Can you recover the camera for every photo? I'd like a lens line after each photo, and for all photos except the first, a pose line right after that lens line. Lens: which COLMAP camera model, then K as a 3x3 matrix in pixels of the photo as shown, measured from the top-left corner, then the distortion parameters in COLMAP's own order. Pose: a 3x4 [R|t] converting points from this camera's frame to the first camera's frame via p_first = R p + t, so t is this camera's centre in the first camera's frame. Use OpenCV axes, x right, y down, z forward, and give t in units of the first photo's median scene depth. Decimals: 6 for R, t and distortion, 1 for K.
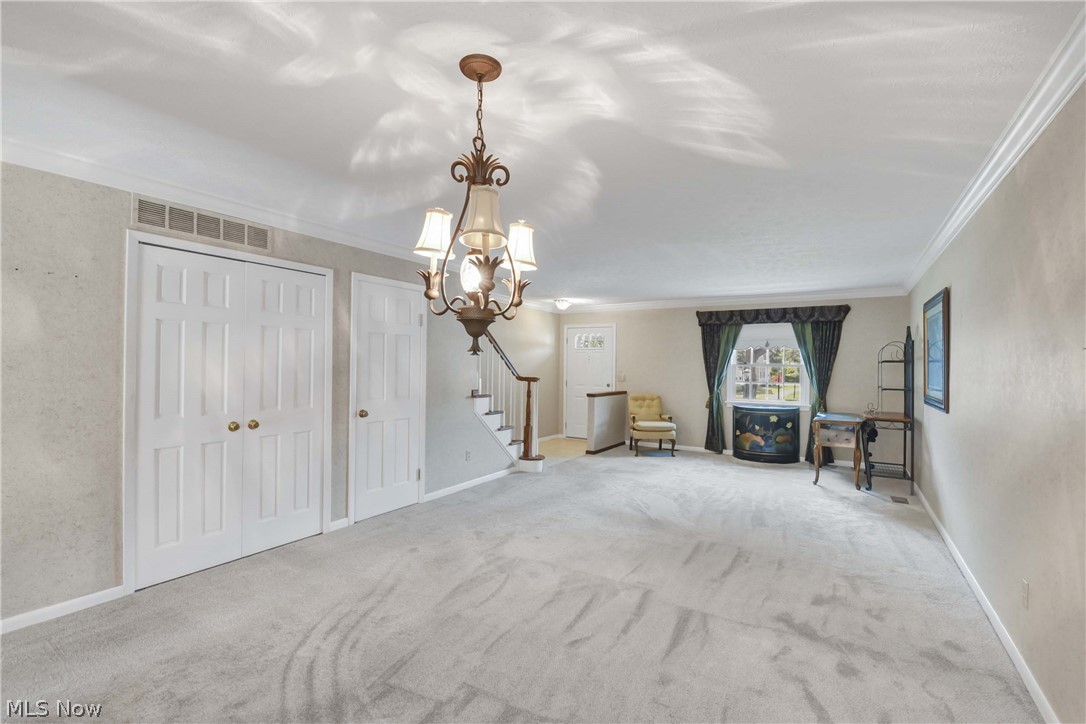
lens RADIAL K [[499.9, 0, 502.0], [0, 499.9, 363.9], [0, 0, 1]] dist [-0.014432, -0.000792]
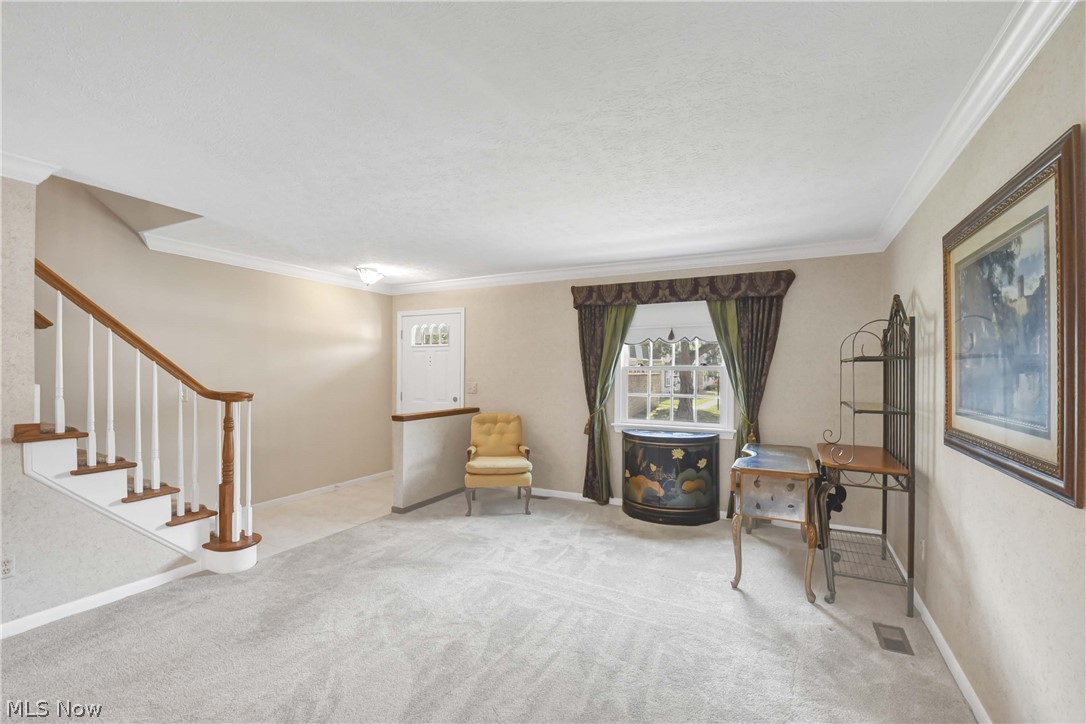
lens RADIAL K [[499.9, 0, 504.3], [0, 499.9, 374.5], [0, 0, 1]] dist [-0.014432, -0.000792]
pose [[0.995989, -0.009034, 0.089023, 0.276756], [0.008073, 0.999905, 0.011150, 0.002441], [-0.089116, -0.010387, 0.995967, 0.401832]]
